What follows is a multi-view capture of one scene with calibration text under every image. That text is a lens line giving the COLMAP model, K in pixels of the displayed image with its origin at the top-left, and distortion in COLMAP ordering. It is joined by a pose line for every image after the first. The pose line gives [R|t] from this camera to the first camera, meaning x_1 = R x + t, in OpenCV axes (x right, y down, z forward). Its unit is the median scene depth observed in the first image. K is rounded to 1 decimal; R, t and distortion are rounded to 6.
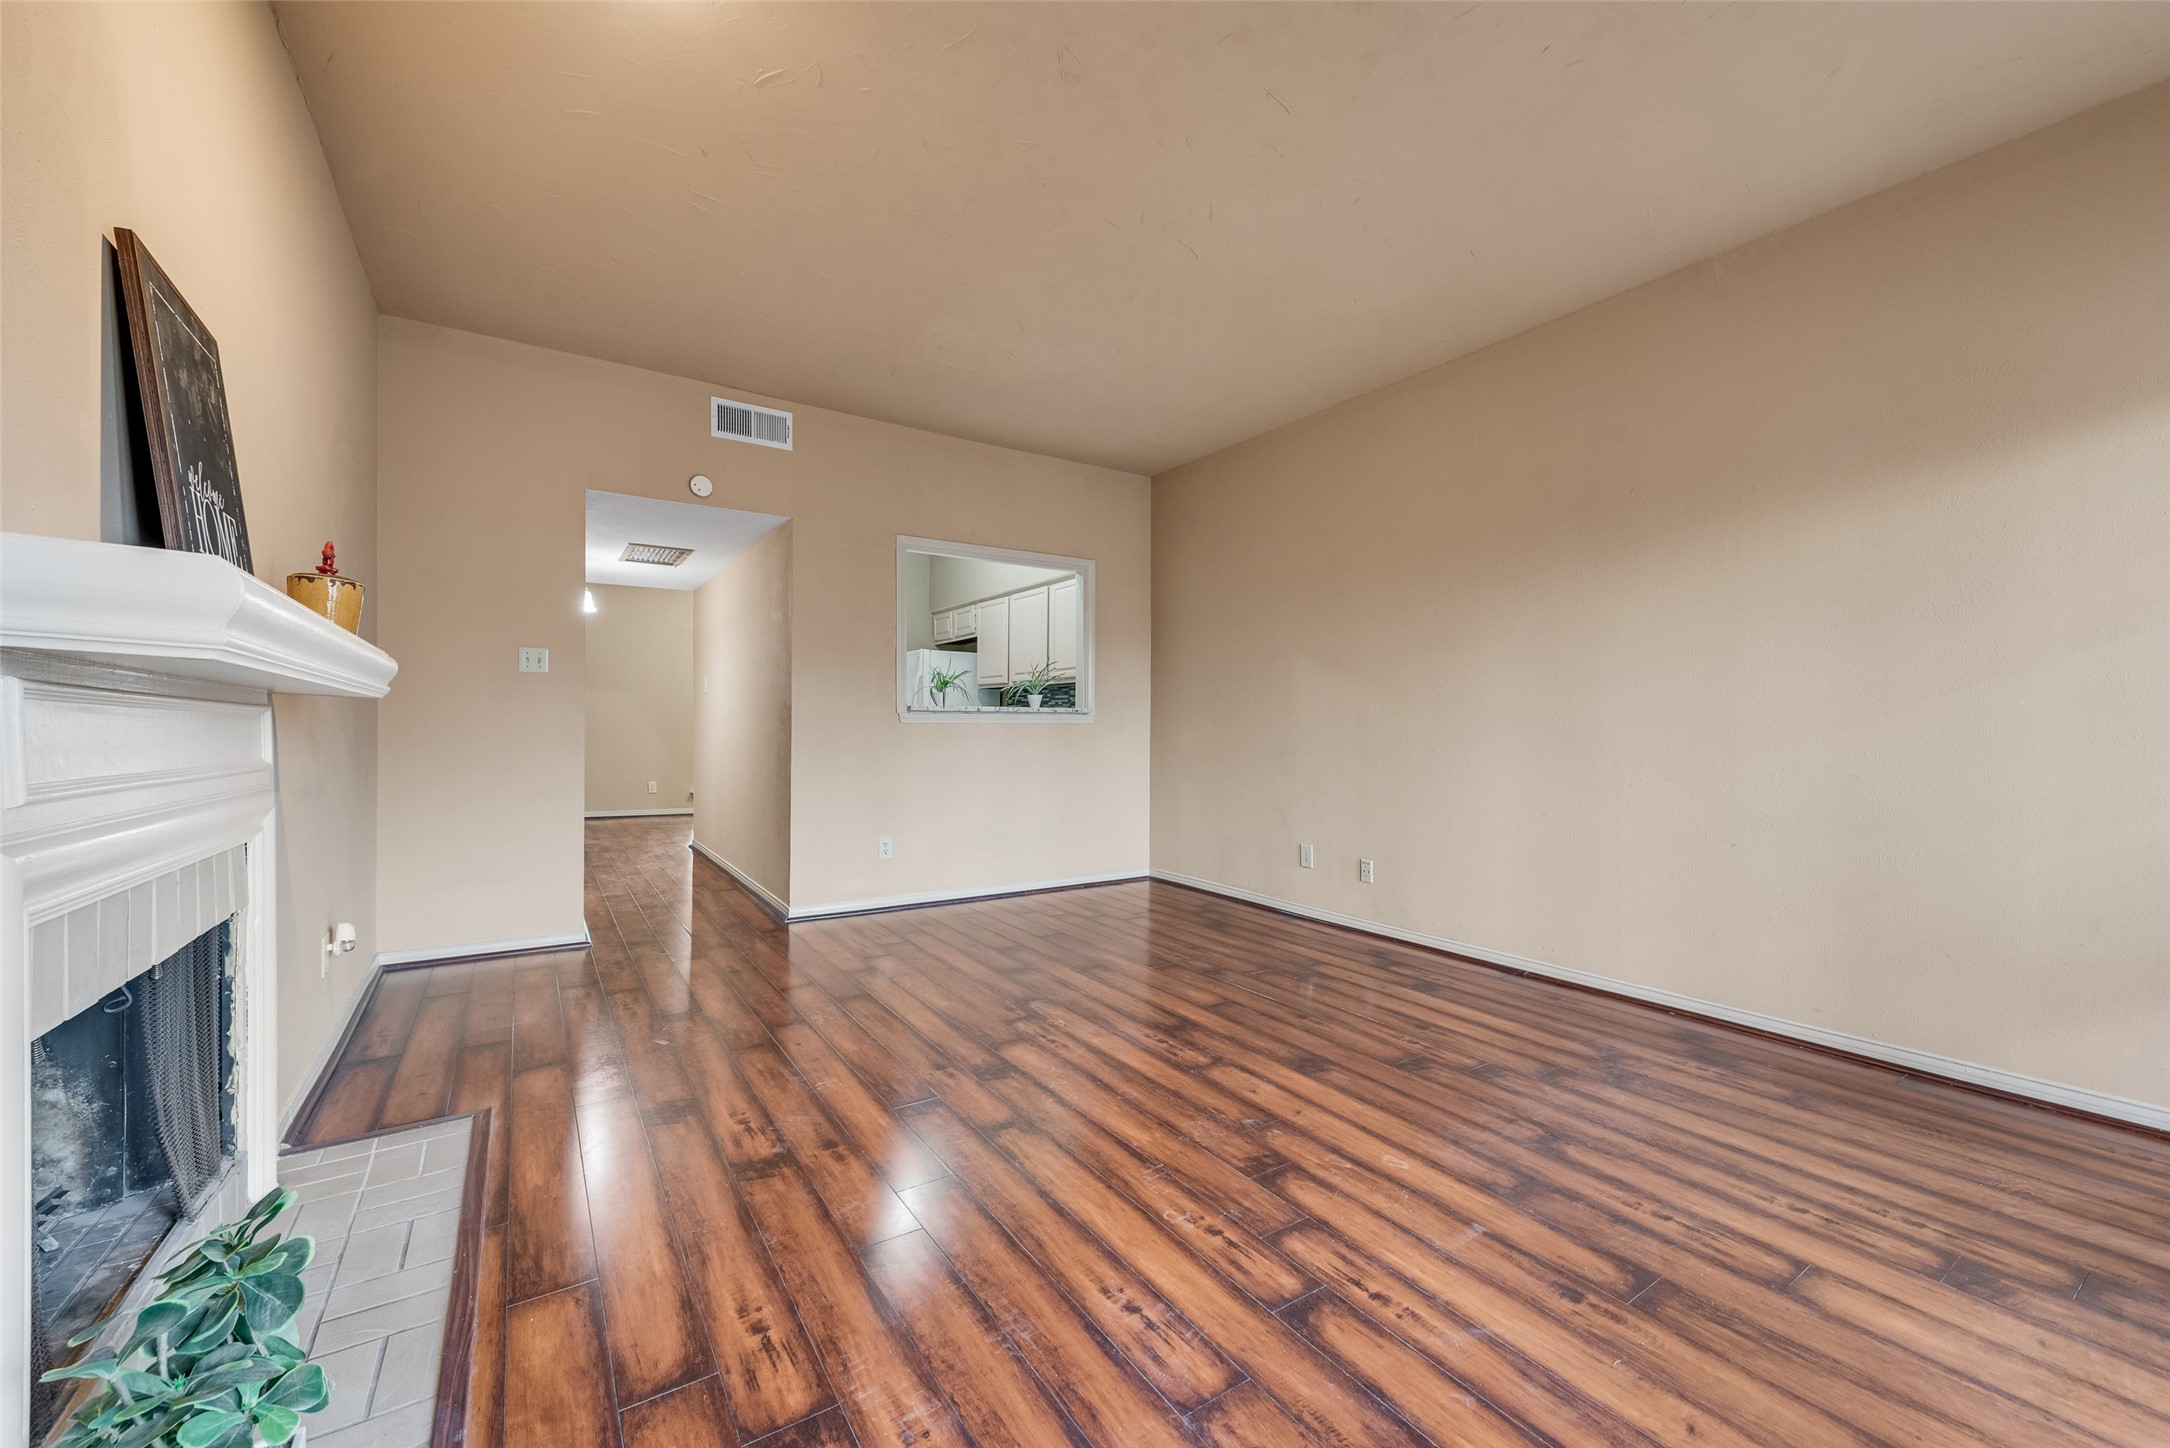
lens RADIAL K [[847.5, 0, 1073.1], [0, 847.5, 724.7], [0, 0, 1]] dist [0.007891, -0.000361]
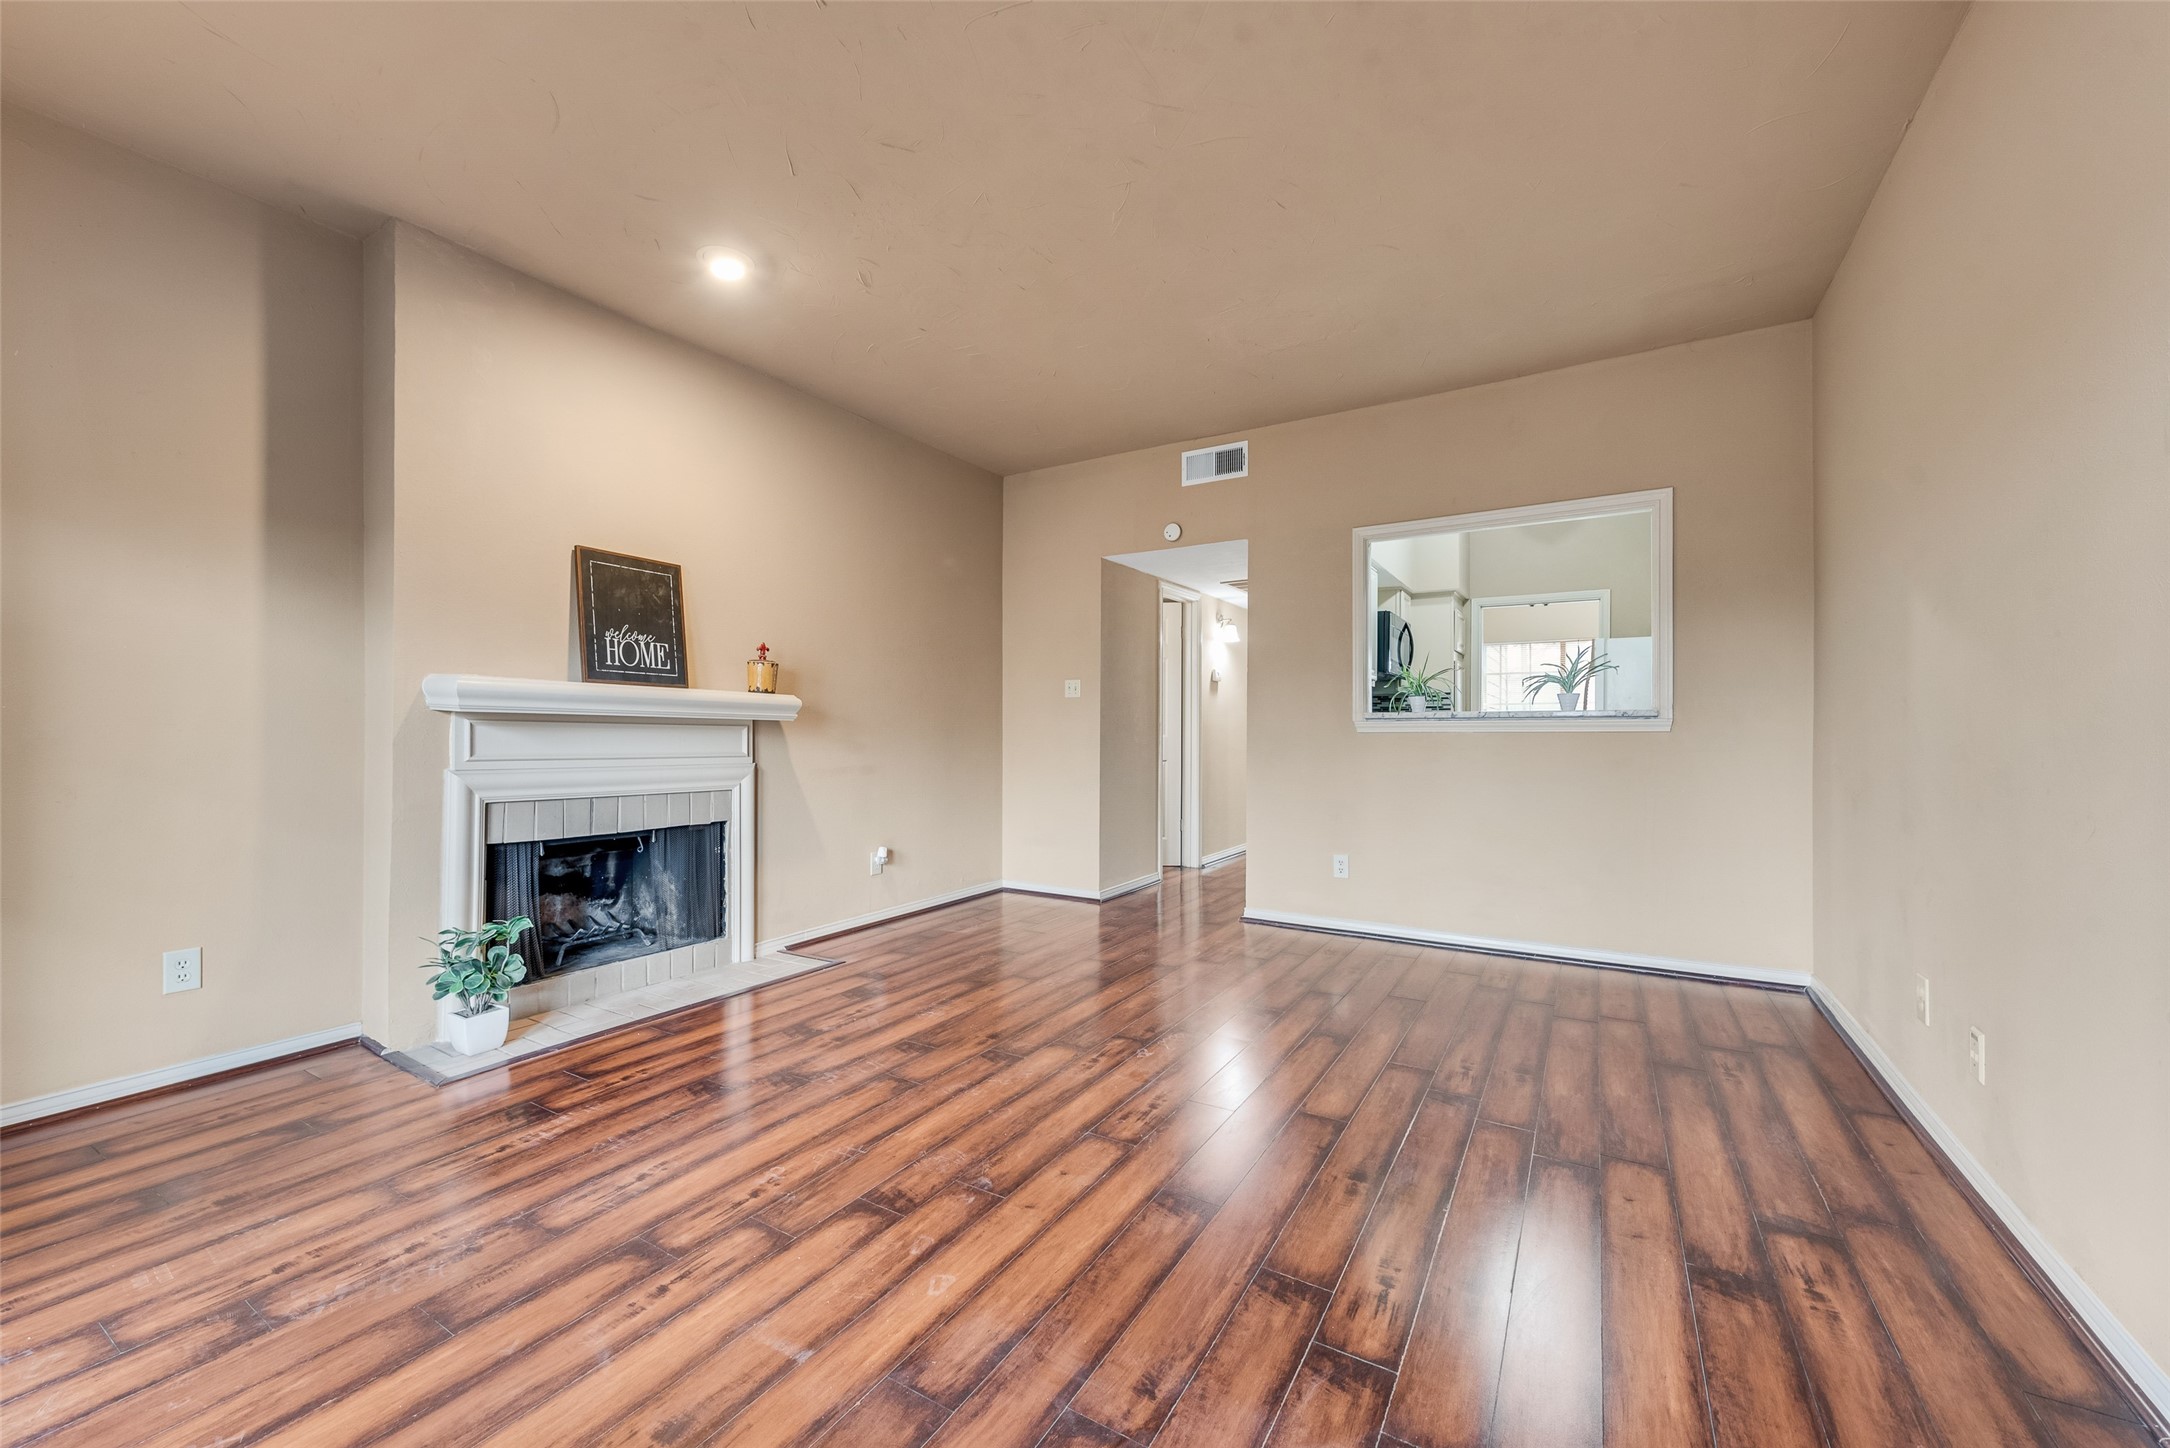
lens RADIAL K [[847.5, 0, 1075.3], [0, 847.5, 729.1], [0, 0, 1]] dist [0.007891, -0.000361]
pose [[0.428461, -0.008813, -0.903518, 1.200457], [0.001105, 0.999957, -0.009230, 0.005509], [0.903560, 0.002956, 0.428452, 0.804984]]
